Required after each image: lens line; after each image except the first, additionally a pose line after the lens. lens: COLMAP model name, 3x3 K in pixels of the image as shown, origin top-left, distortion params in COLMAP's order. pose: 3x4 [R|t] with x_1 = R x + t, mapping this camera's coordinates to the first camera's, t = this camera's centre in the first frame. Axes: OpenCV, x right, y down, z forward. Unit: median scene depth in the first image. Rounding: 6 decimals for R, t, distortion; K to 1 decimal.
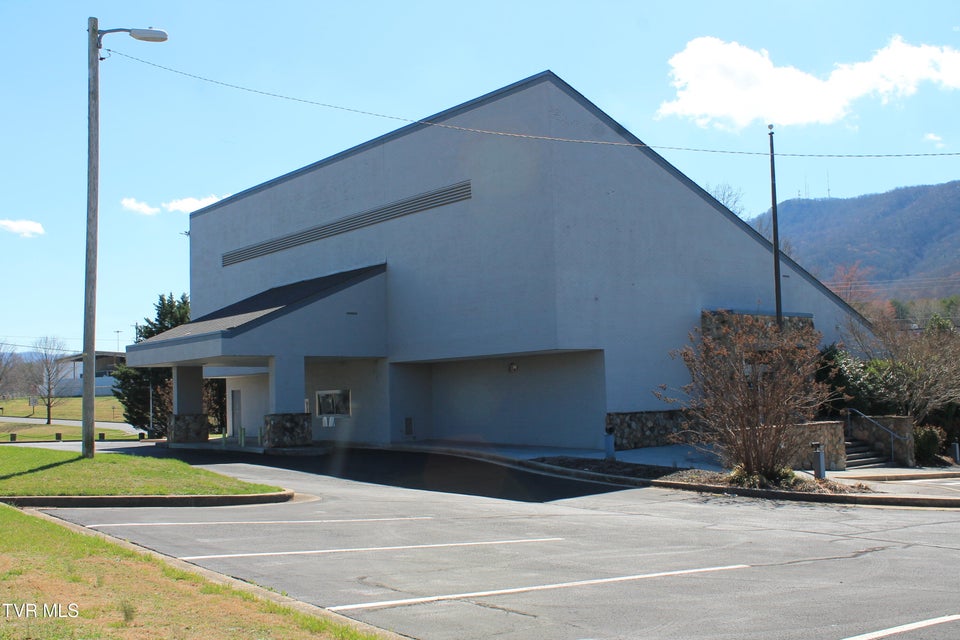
lens RADIAL K [[1062.7, 0, 480.0], [0, 1062.7, 320.0], [0, 0, 1]] dist [-0.085269, -0.004046]
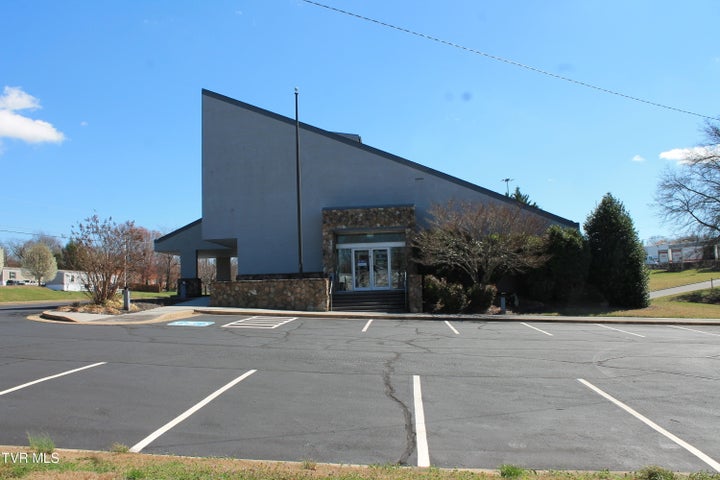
lens RADIAL K [[598.2, 0, 360.0], [0, 598.2, 240.0], [0, 0, 1]] dist [-0.160236, 0.141146]
pose [[0.738383, -0.057779, -0.671902, 0.843726], [0.064079, 0.997826, -0.015387, 0.052987], [0.671330, -0.031694, 0.740480, 0.374951]]
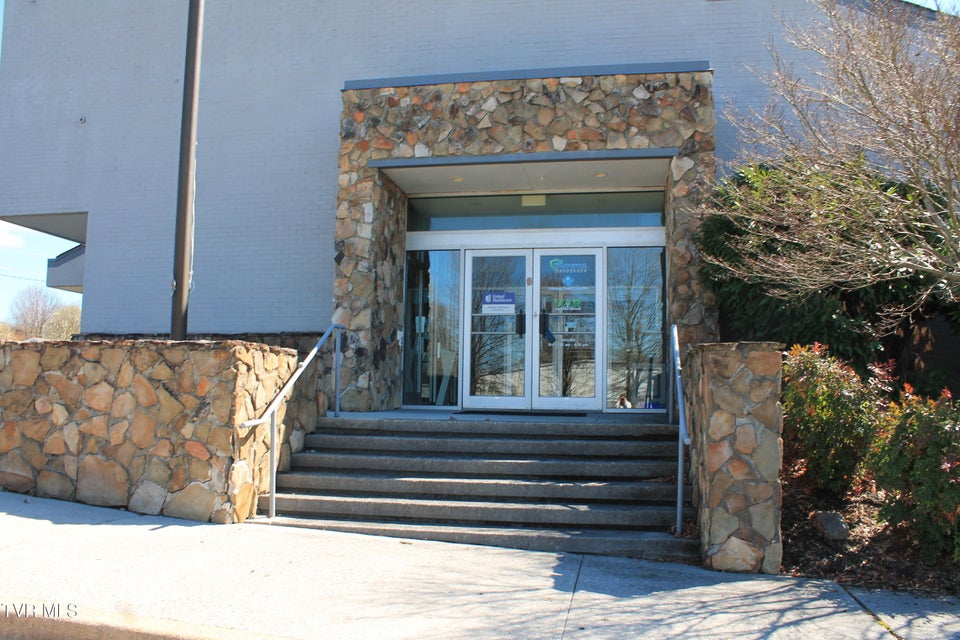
lens RADIAL K [[797.6, 0, 480.0], [0, 797.6, 320.0], [0, 0, 1]] dist [-0.160236, 0.141146]
pose [[0.653085, -0.038648, -0.756298, 0.481891], [0.027122, 0.999250, -0.027643, 0.088297], [0.756799, -0.002459, 0.653643, 0.820438]]
